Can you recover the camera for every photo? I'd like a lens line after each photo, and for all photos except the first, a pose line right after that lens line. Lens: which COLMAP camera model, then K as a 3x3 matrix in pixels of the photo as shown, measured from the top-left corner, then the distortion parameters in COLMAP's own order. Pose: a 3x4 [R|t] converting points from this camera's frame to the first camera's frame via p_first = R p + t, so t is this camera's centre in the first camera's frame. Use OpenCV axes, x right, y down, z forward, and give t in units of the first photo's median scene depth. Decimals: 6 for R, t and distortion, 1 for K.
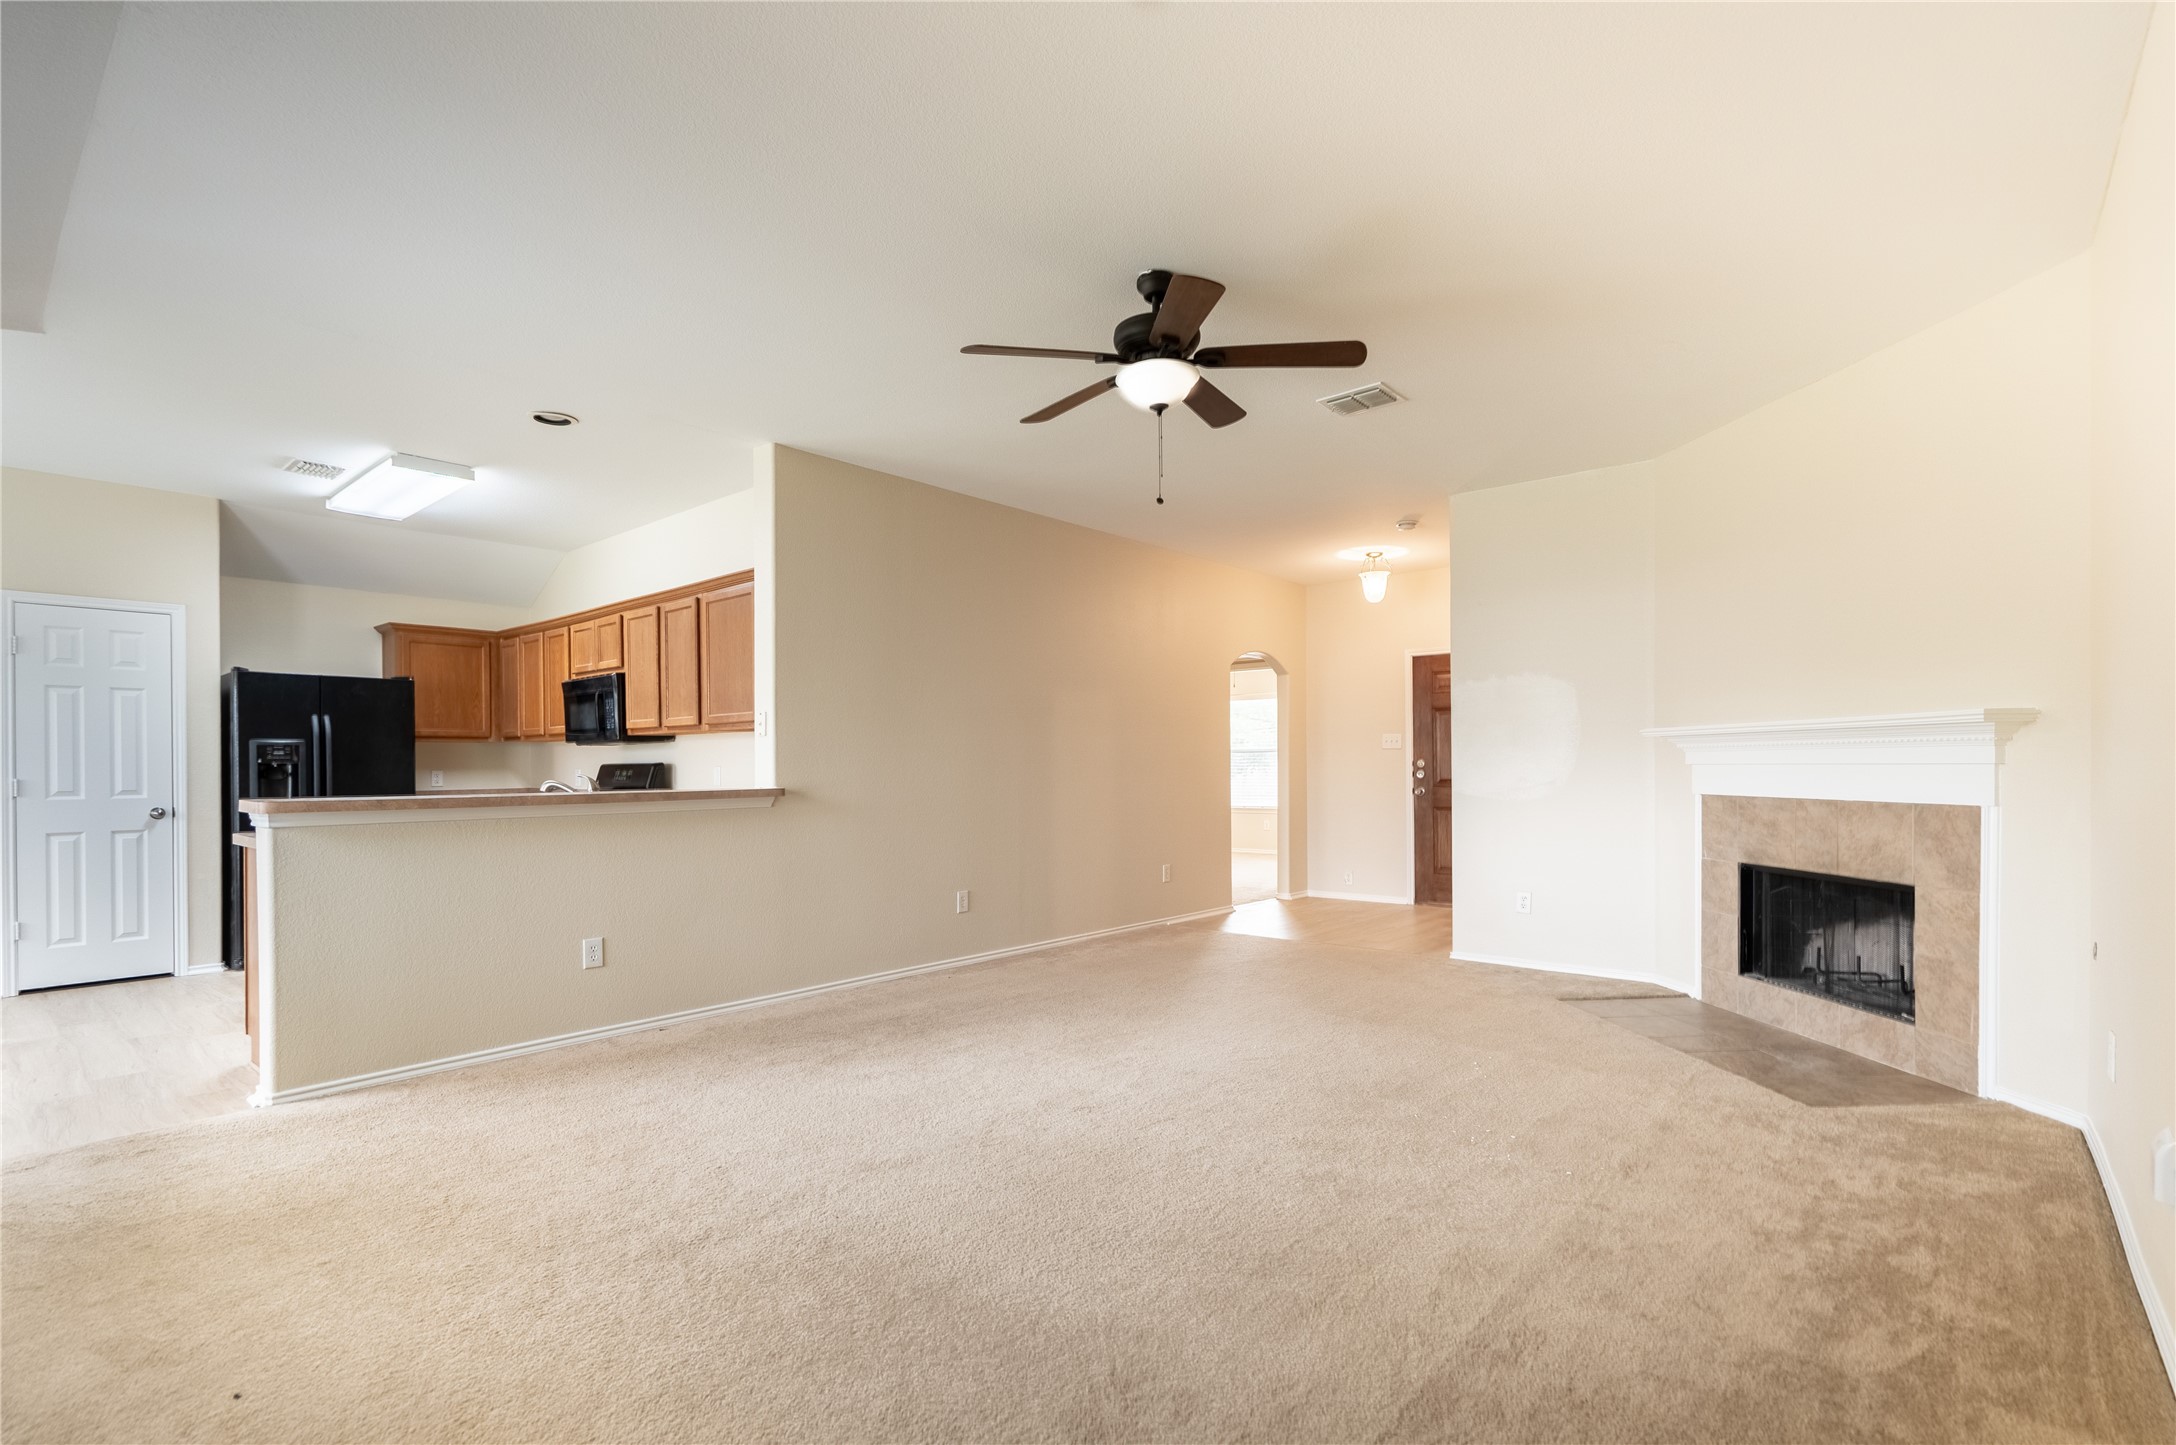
lens RADIAL K [[1011.3, 0, 1080.8], [0, 1011.3, 769.9], [0, 0, 1]] dist [0.000668, -0.000381]
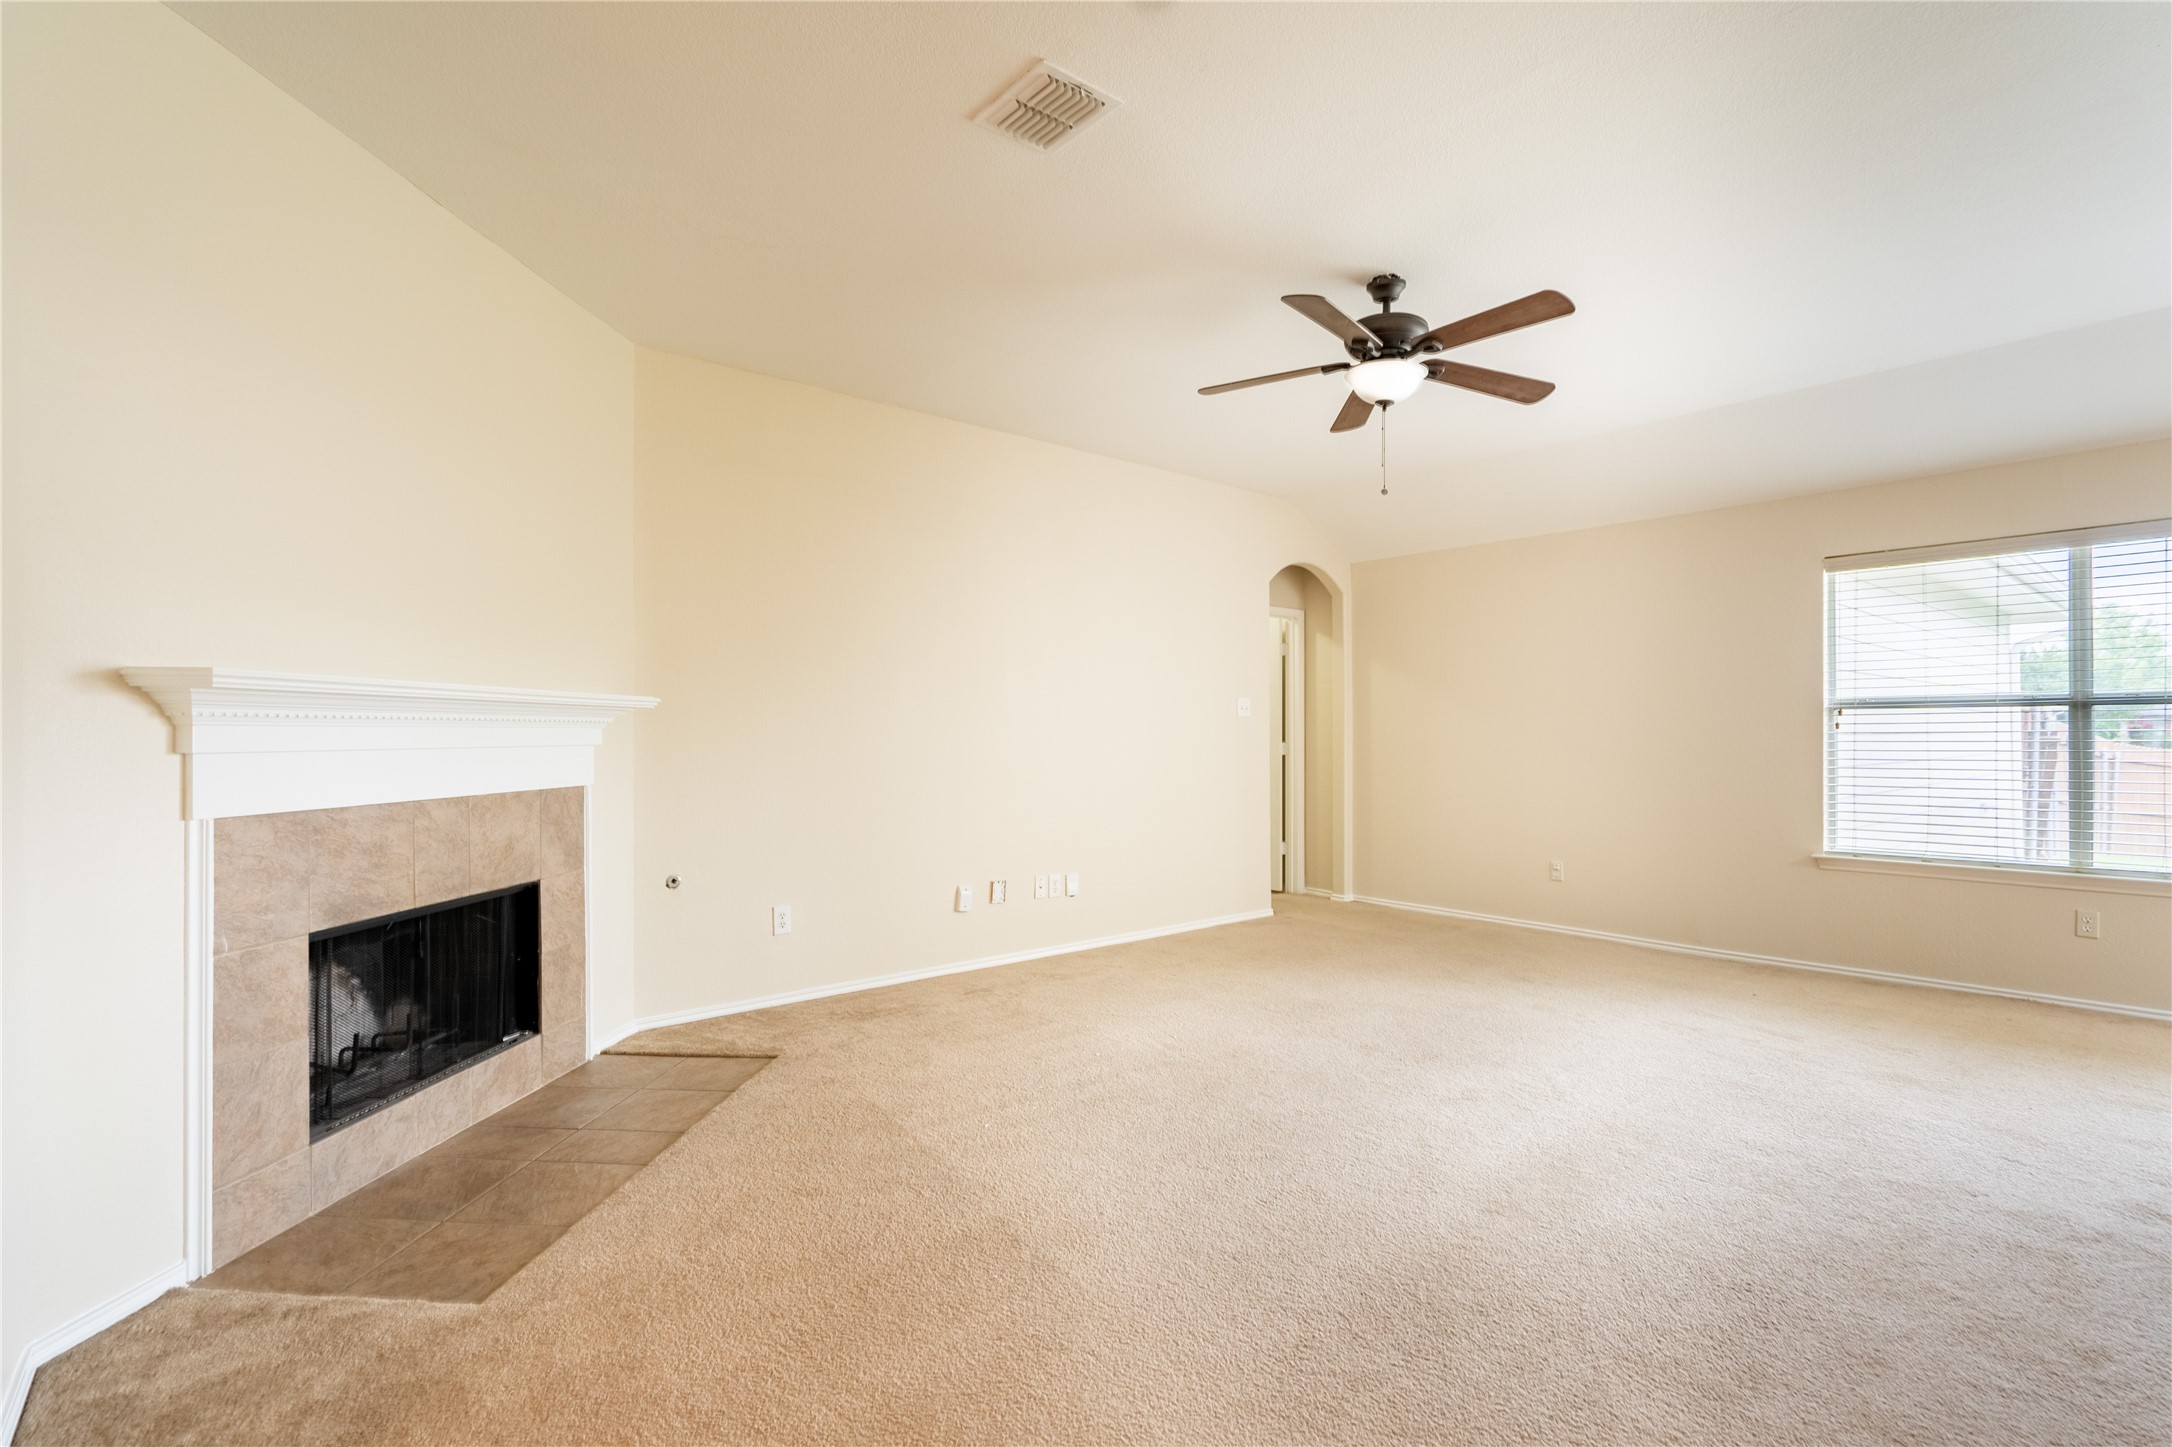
lens RADIAL K [[993.9, 0, 1096.6], [0, 993.9, 729.7], [0, 0, 1]] dist [-0.001428, -0.000081]
pose [[-0.989473, 0.007249, 0.144537, 0.145619], [0.007406, 0.999972, 0.000547, -0.012791], [-0.144529, 0.001612, -0.989499, 1.326775]]
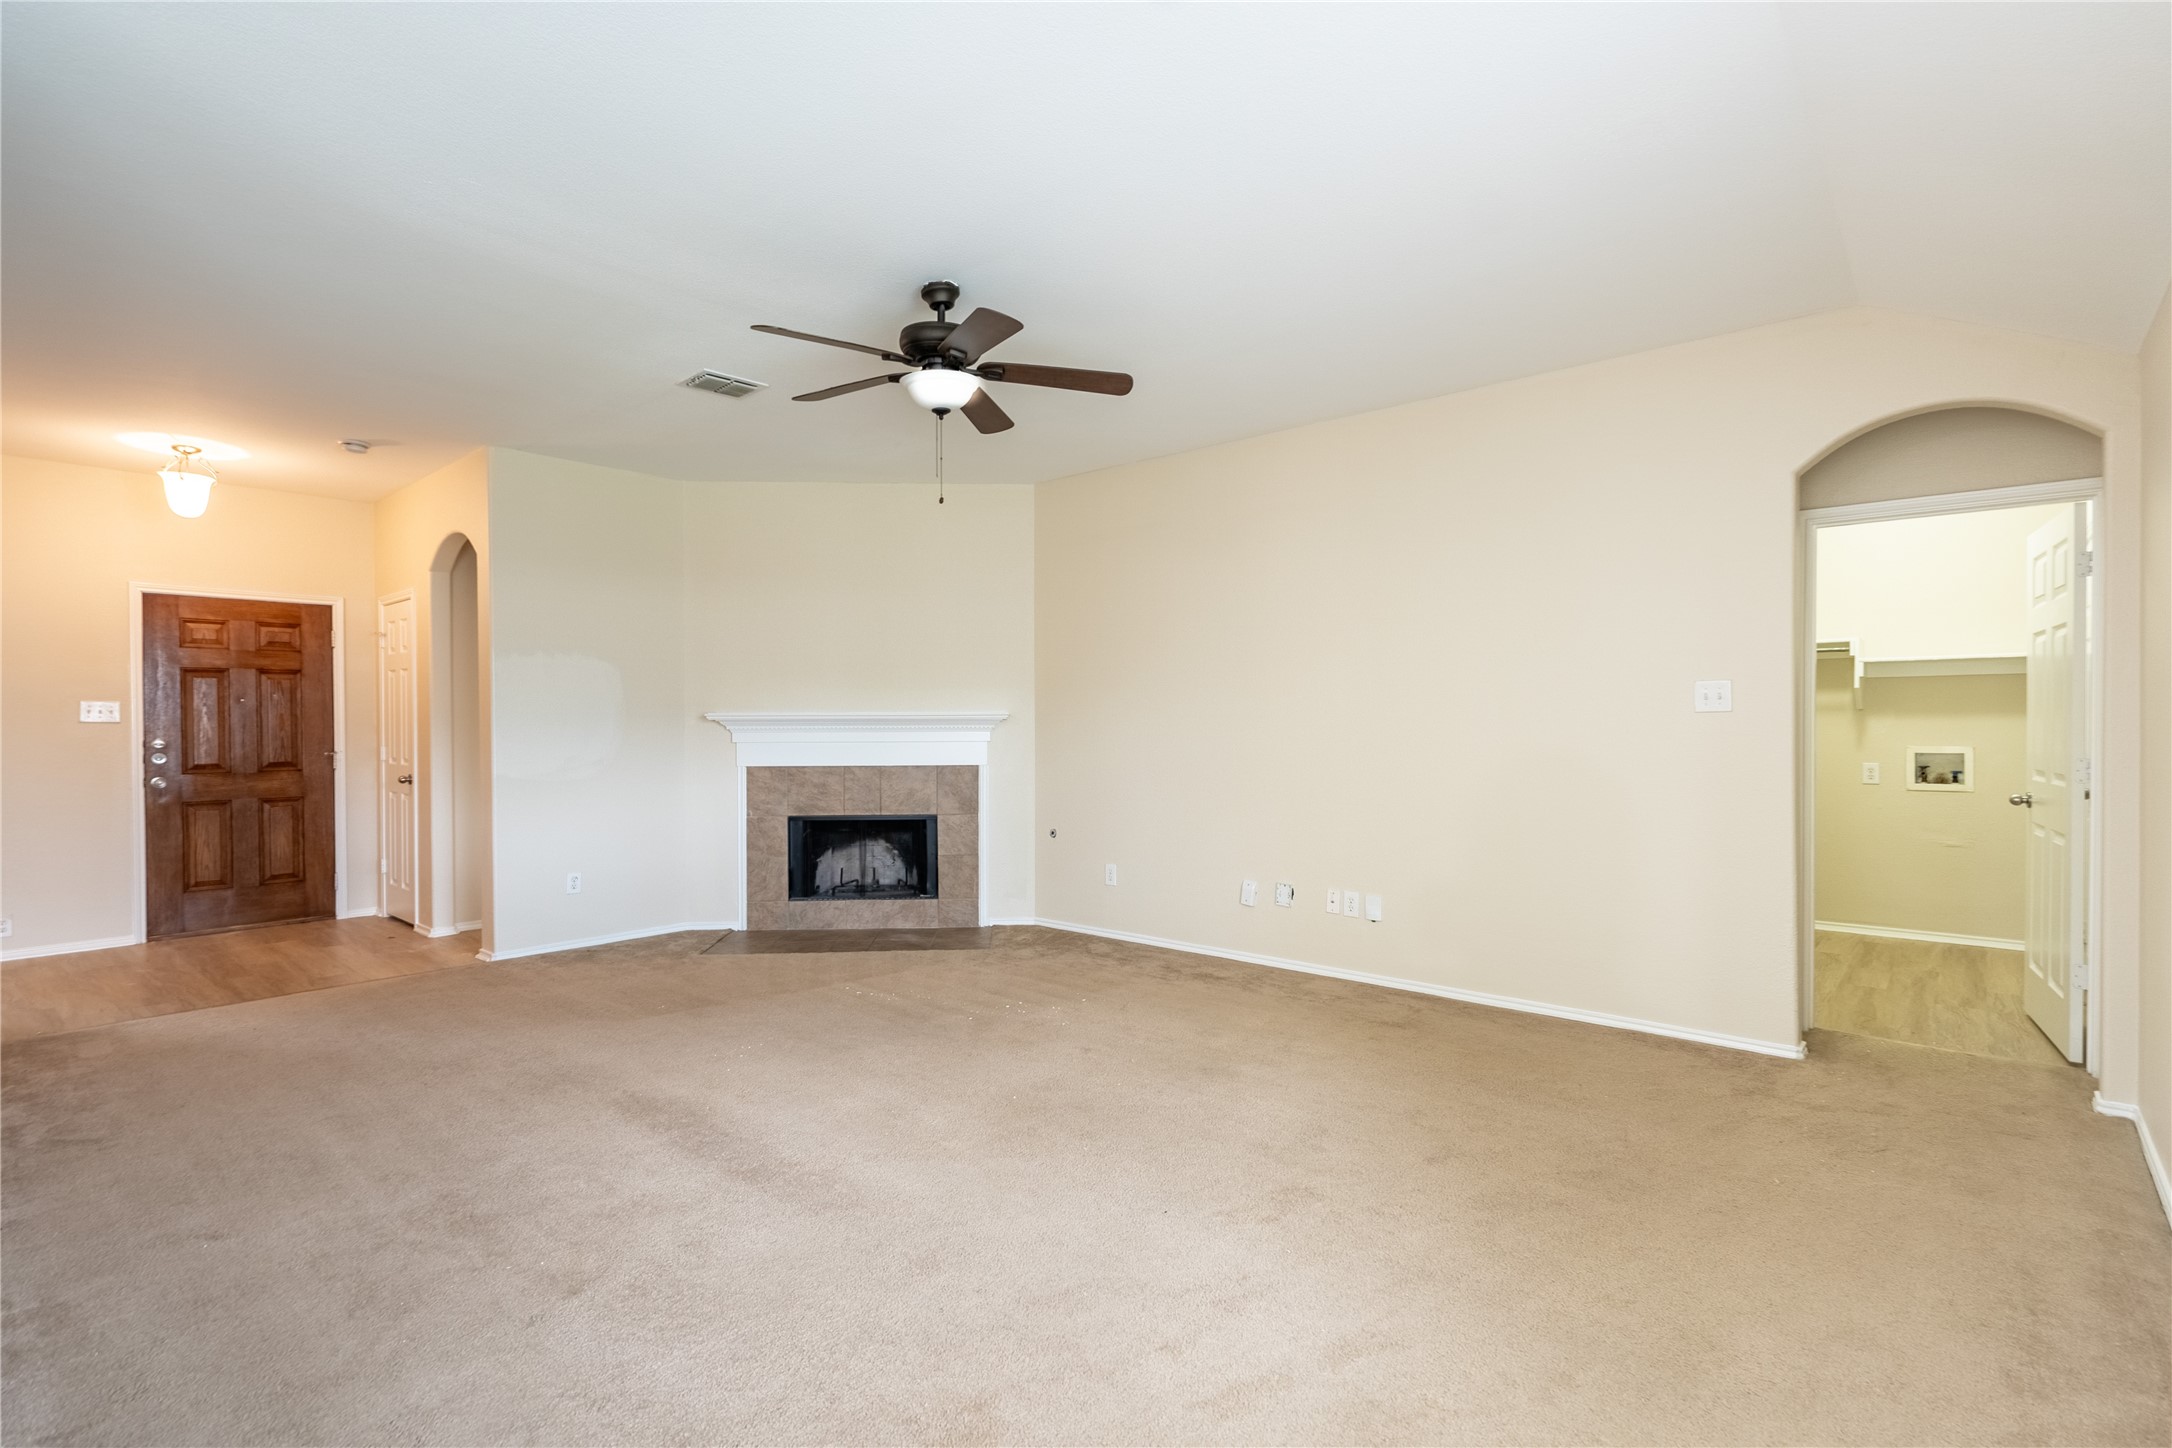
lens RADIAL K [[1025.8, 0, 1088.7], [0, 1025.8, 733.2], [0, 0, 1]] dist [-0.000372, 0.000150]
pose [[0.001972, -0.001015, 0.999998, -0.633088], [0.008175, 0.999966, 0.000999, -0.014353], [-0.999965, 0.008173, 0.001980, 0.545912]]
